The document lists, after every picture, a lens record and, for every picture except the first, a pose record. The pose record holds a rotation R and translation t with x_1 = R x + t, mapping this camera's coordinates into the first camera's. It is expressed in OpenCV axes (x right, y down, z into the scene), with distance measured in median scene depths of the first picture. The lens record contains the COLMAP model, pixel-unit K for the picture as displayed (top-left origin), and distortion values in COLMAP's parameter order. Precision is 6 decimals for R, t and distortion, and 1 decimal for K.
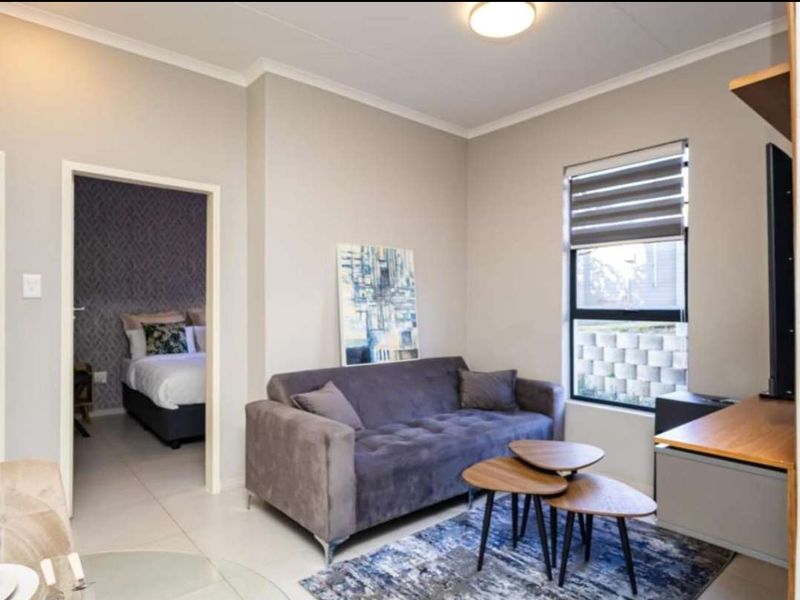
lens RADIAL K [[489.5, 0, 413.8], [0, 489.5, 307.2], [0, 0, 1]] dist [-0.020303, -0.000697]
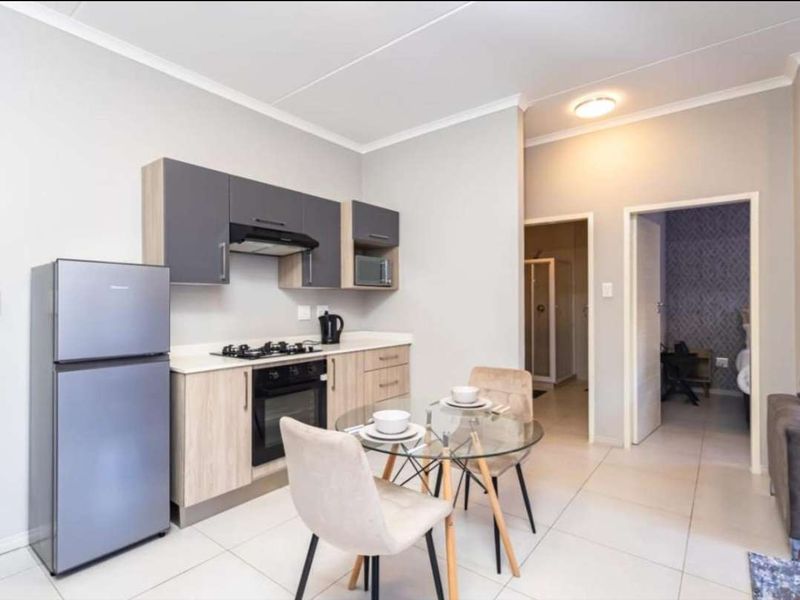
lens RADIAL K [[439.4, 0, 406.0], [0, 439.4, 297.5], [0, 0, 1]] dist [0.001567, 0.001936]
pose [[0.216906, -0.018420, -0.976019, 0.388797], [0.003000, 0.999830, -0.018203, 0.003970], [0.976188, 0.001020, 0.216924, 0.018604]]
